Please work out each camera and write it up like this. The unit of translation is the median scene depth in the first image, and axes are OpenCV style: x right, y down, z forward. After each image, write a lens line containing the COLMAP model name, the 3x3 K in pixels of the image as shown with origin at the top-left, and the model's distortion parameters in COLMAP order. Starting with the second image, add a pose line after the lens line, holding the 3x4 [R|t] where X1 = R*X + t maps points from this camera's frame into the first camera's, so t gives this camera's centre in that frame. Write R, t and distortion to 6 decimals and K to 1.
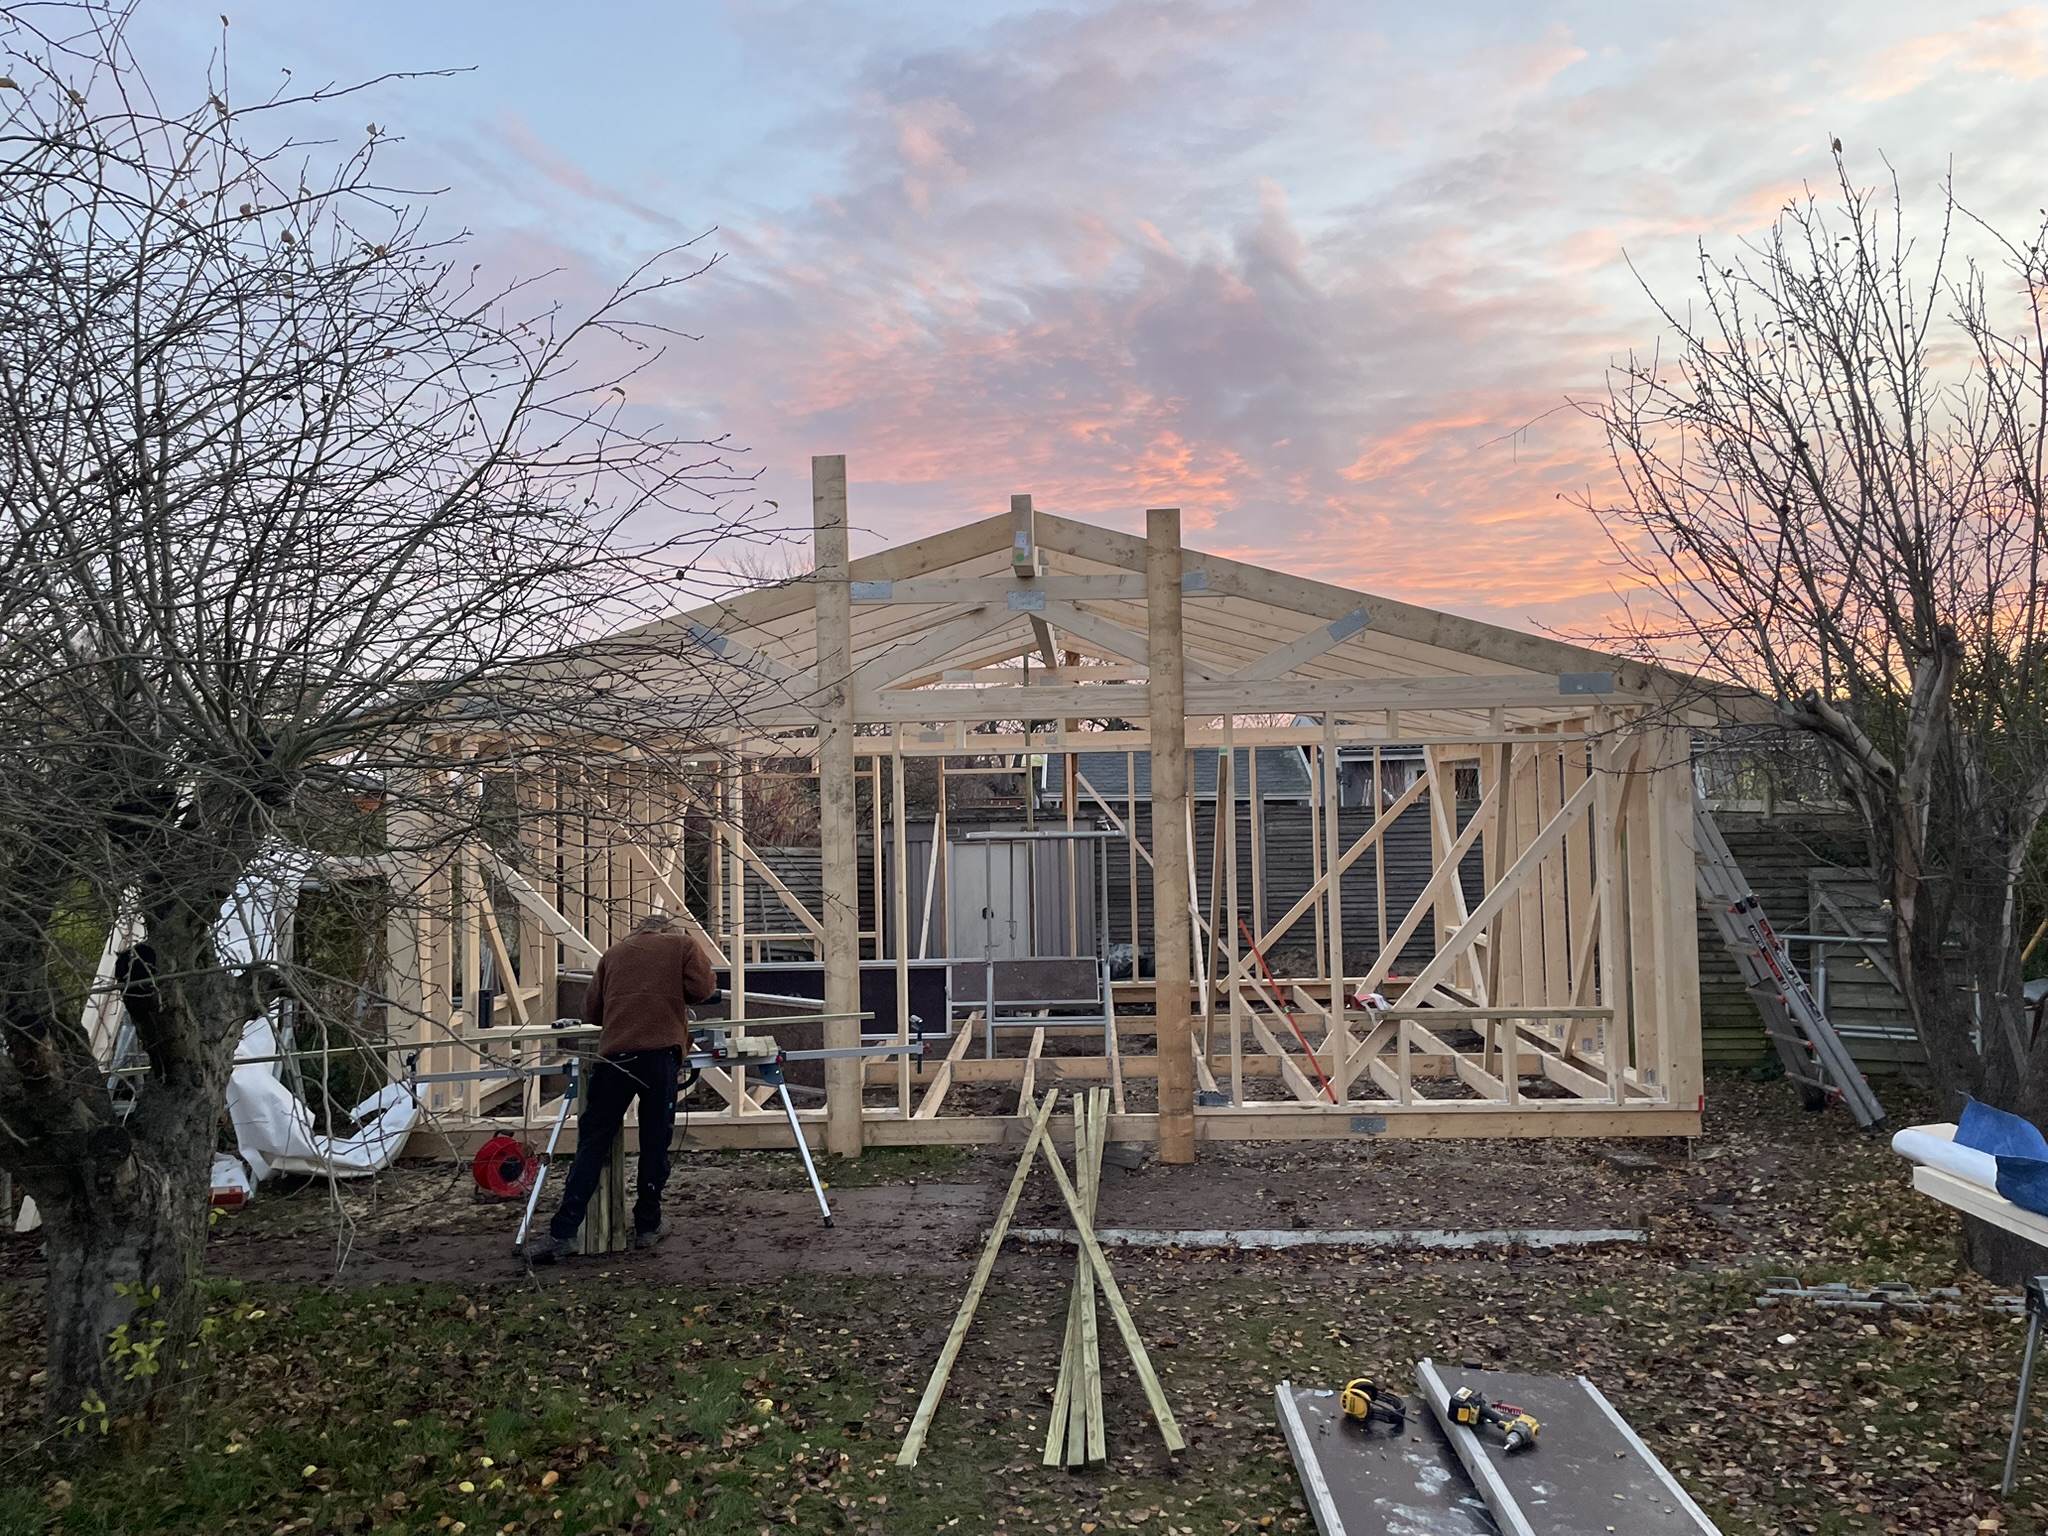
lens RADIAL K [[1502.6, 0, 1024.2], [0, 1502.6, 755.8], [0, 0, 1]] dist [0.026937, -0.004533]
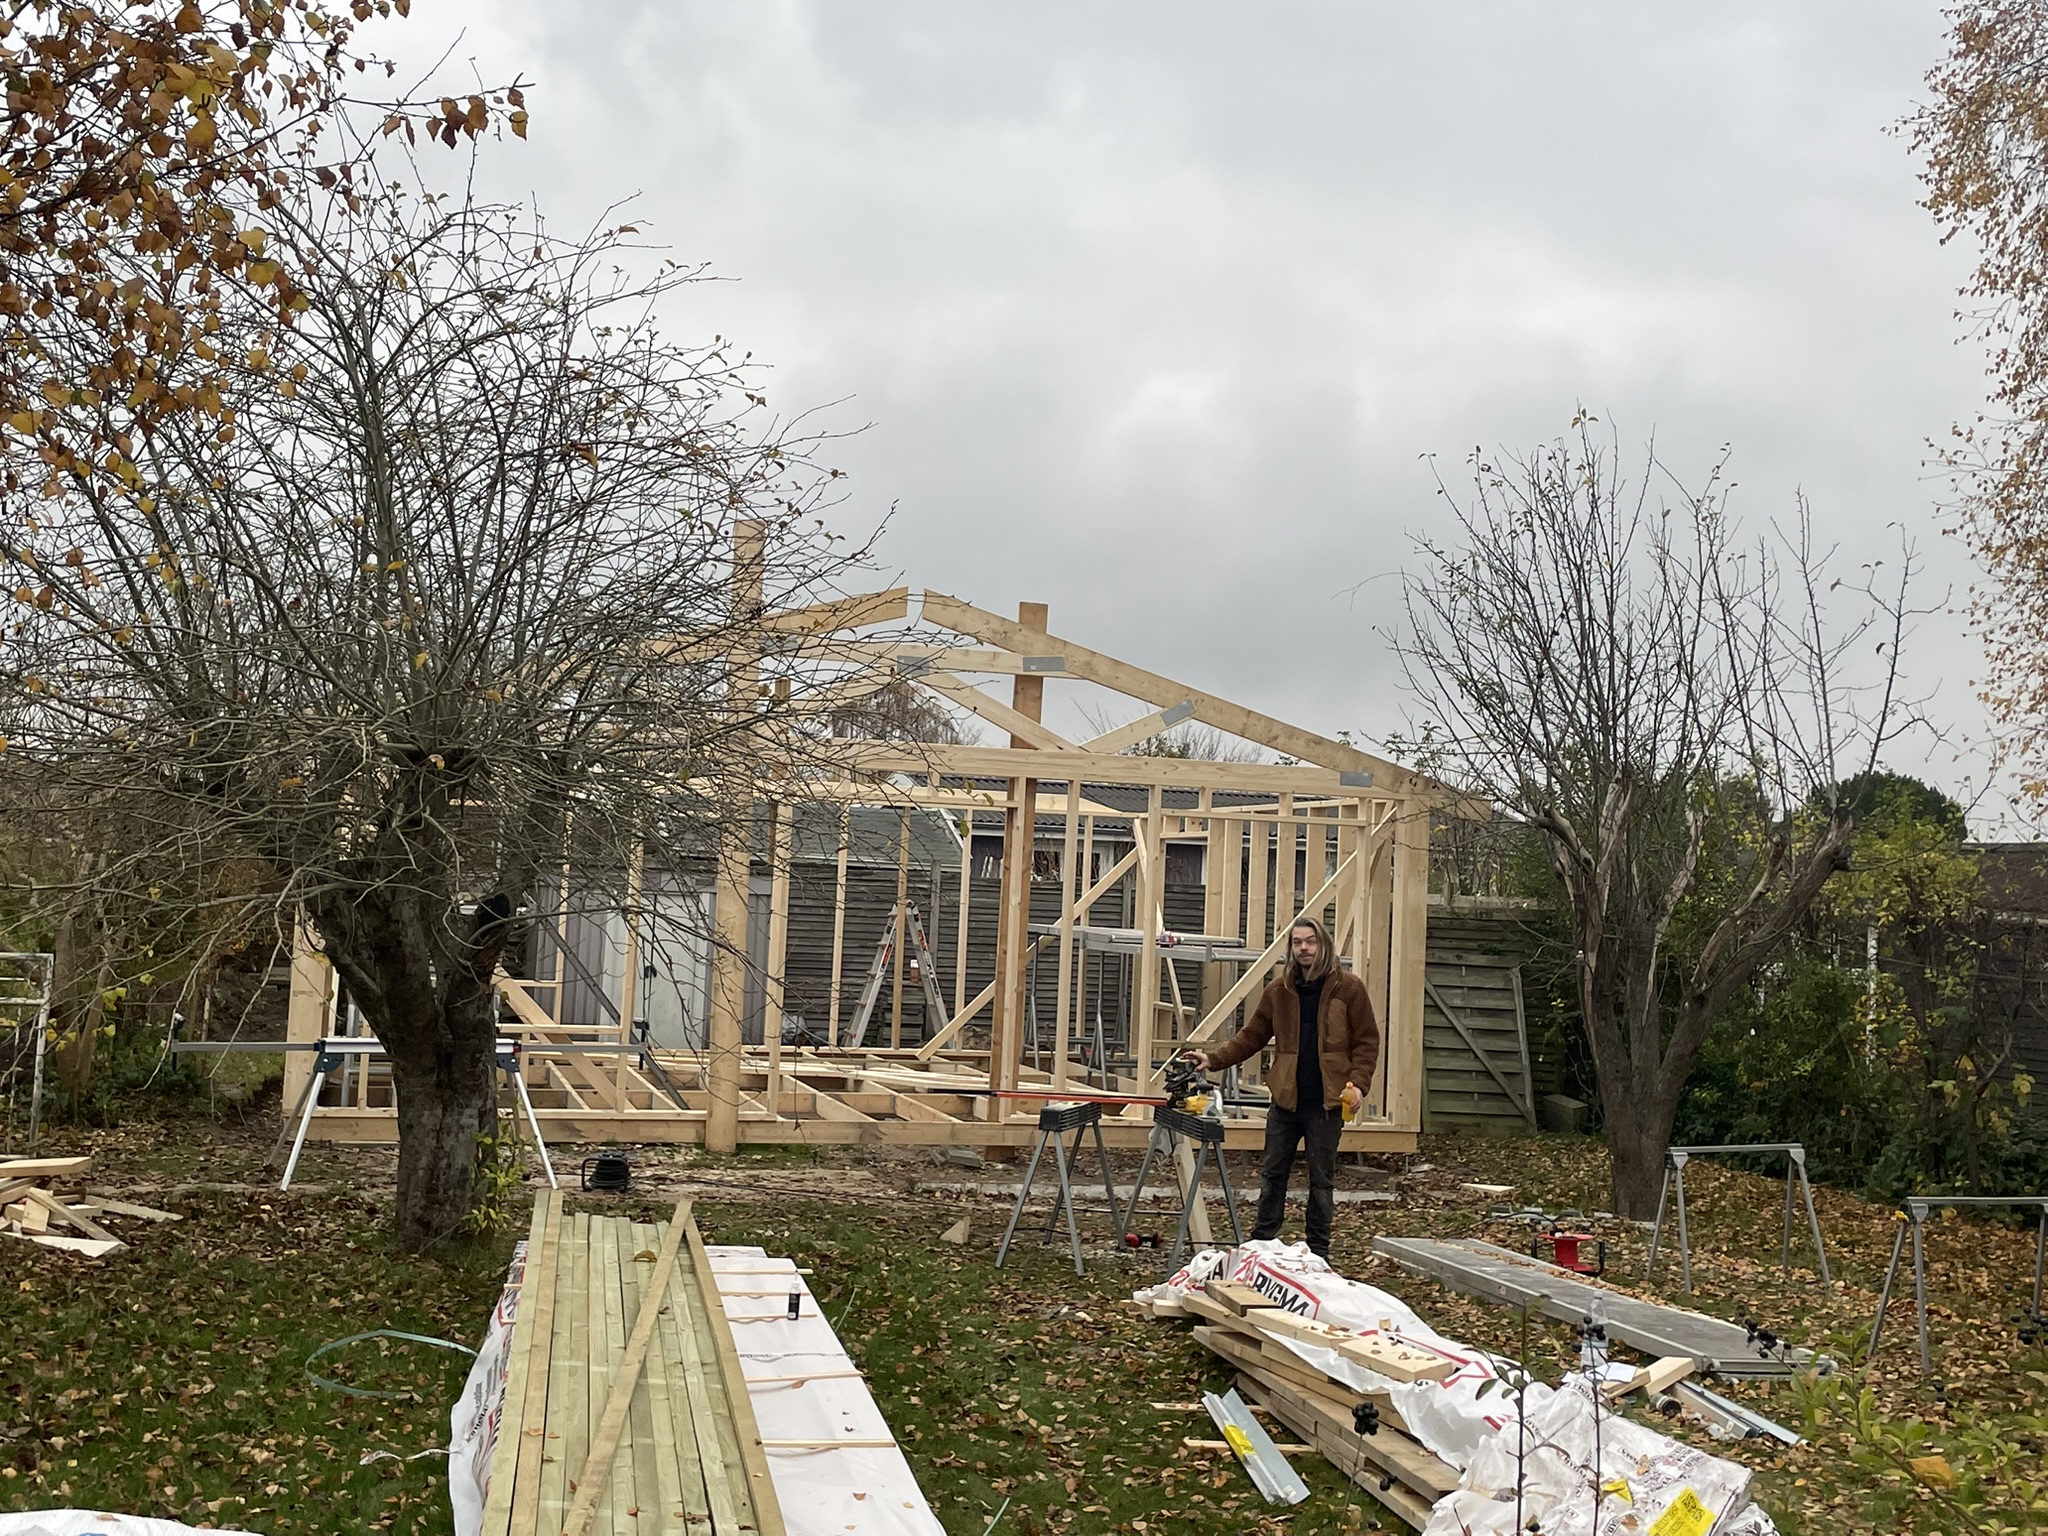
lens RADIAL K [[2270.9, 0, 1024.0], [0, 2270.9, 768.0], [0, 0, 1]] dist [0.215366, 0.004315]
pose [[0.948890, 0.082988, 0.304500, -0.565159], [-0.076538, 0.996518, -0.033082, 0.031255], [-0.306185, 0.008085, 0.951938, -0.851710]]
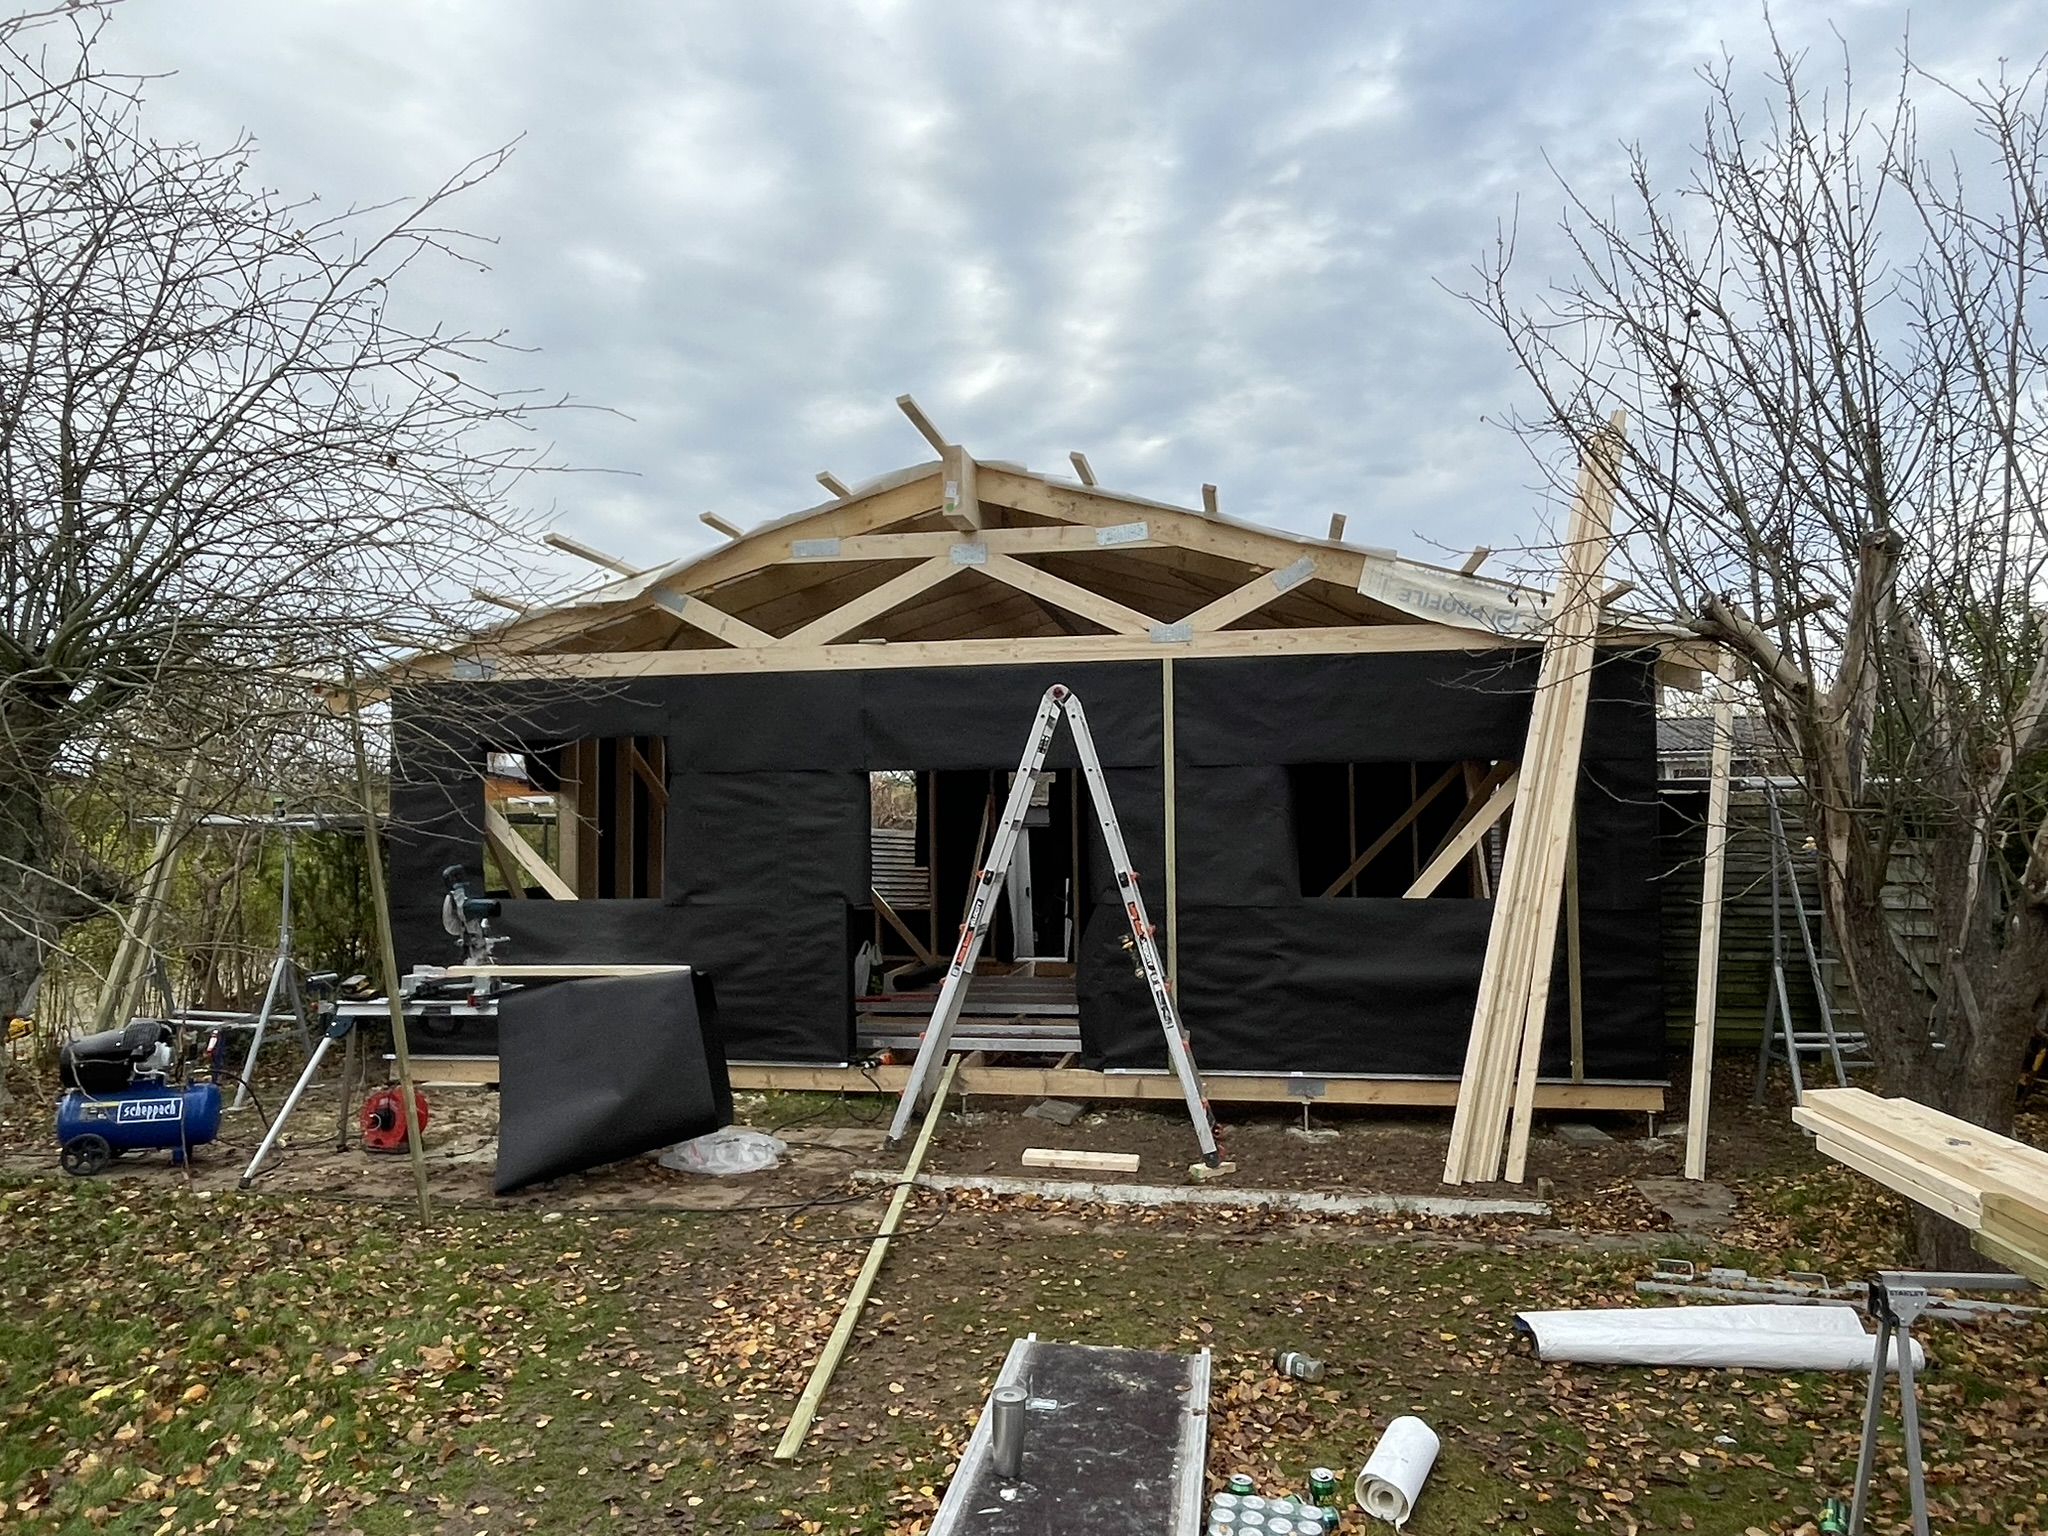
lens RADIAL K [[1358.9, 0, 948.9], [0, 1358.9, 773.2], [0, 0, 1]] dist [-0.027754, 0.000983]
pose [[0.989709, 0.008082, -0.142869, 0.164879], [-0.007313, 0.999956, 0.005910, 0.050267], [0.142911, -0.004804, 0.989724, 0.138058]]
